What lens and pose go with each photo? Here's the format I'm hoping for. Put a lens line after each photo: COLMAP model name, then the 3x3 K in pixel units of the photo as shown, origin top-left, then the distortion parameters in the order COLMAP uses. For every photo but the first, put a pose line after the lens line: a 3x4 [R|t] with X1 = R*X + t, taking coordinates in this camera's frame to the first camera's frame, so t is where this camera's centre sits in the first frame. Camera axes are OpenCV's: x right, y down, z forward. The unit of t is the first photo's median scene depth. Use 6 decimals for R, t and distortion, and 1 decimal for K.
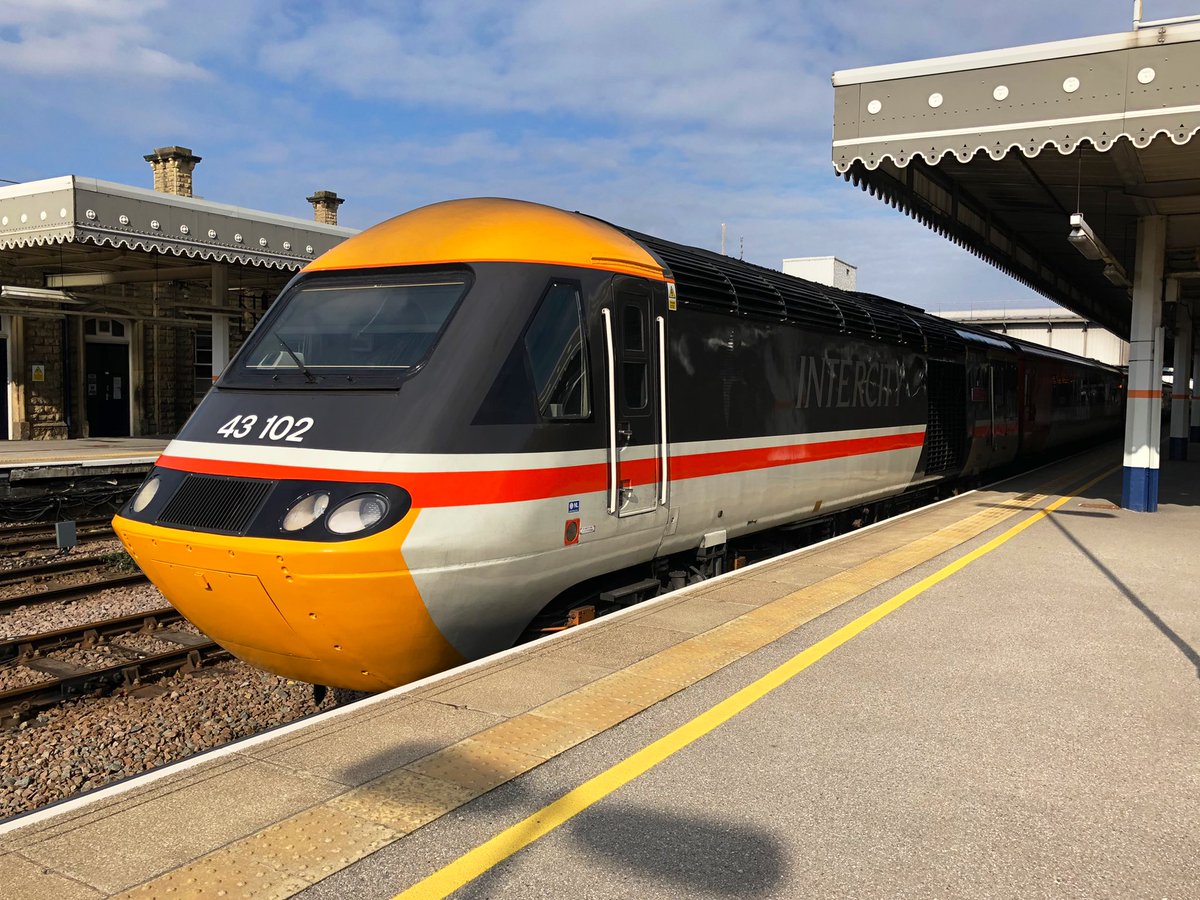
lens RADIAL K [[940.6, 0, 599.5], [0, 940.6, 443.8], [0, 0, 1]] dist [0.043760, -0.002220]
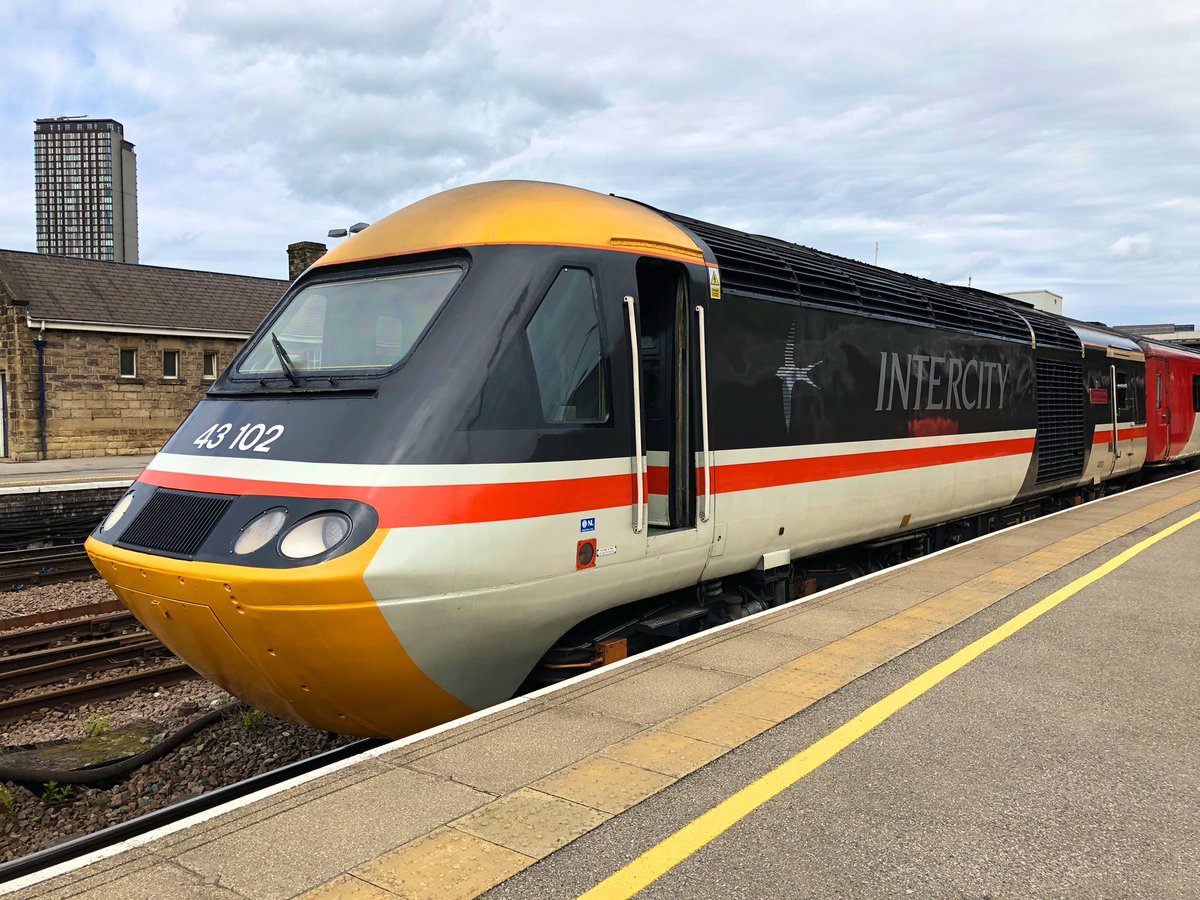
lens RADIAL K [[923.3, 0, 620.7], [0, 923.3, 430.4], [0, 0, 1]] dist [0.011685, -0.007103]
pose [[0.994249, -0.013250, -0.106272, 0.090795], [0.010259, 0.999537, -0.028643, 0.004981], [0.106602, 0.027388, 0.993924, 0.158785]]
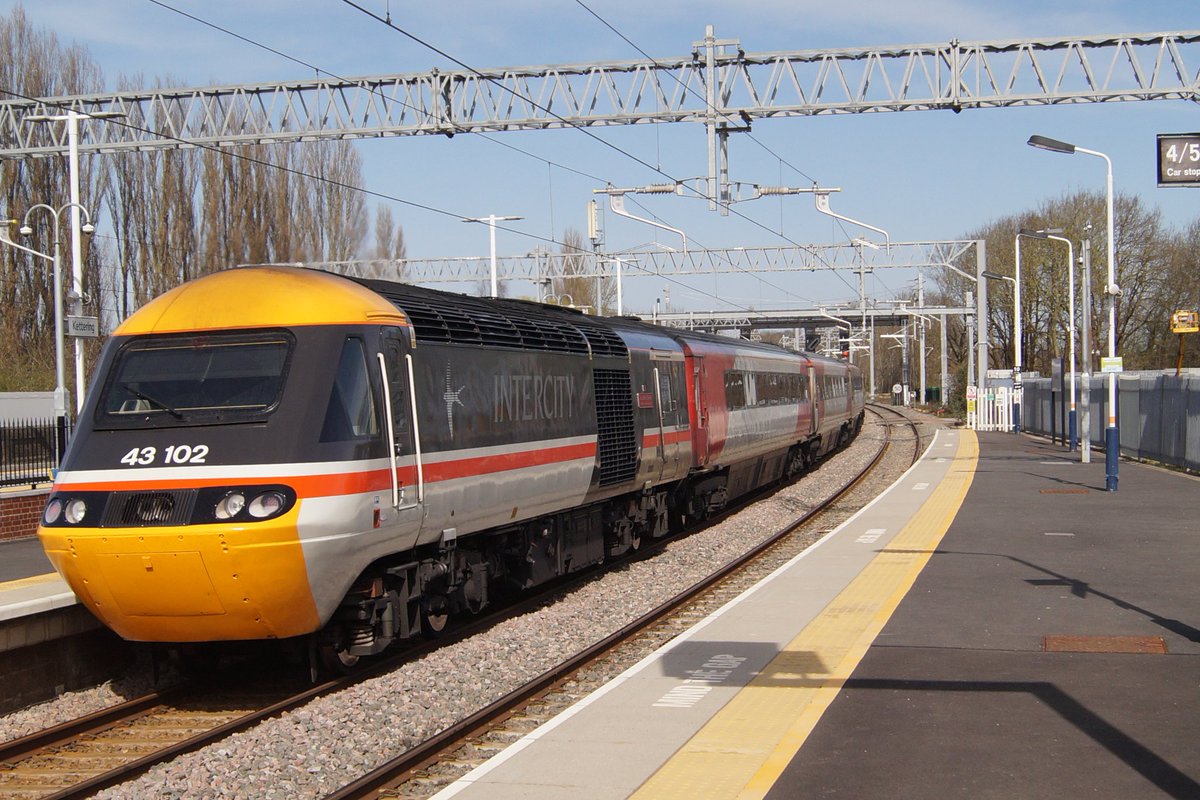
lens RADIAL K [[1791.4, 0, 599.9], [0, 1791.4, 400.7], [0, 0, 1]] dist [-0.167435, 0.000000]
pose [[0.936589, -0.057981, 0.345600, -0.600819], [0.079894, 0.995574, -0.049488, 0.076274], [-0.341201, 0.073962, 0.937076, -1.527596]]
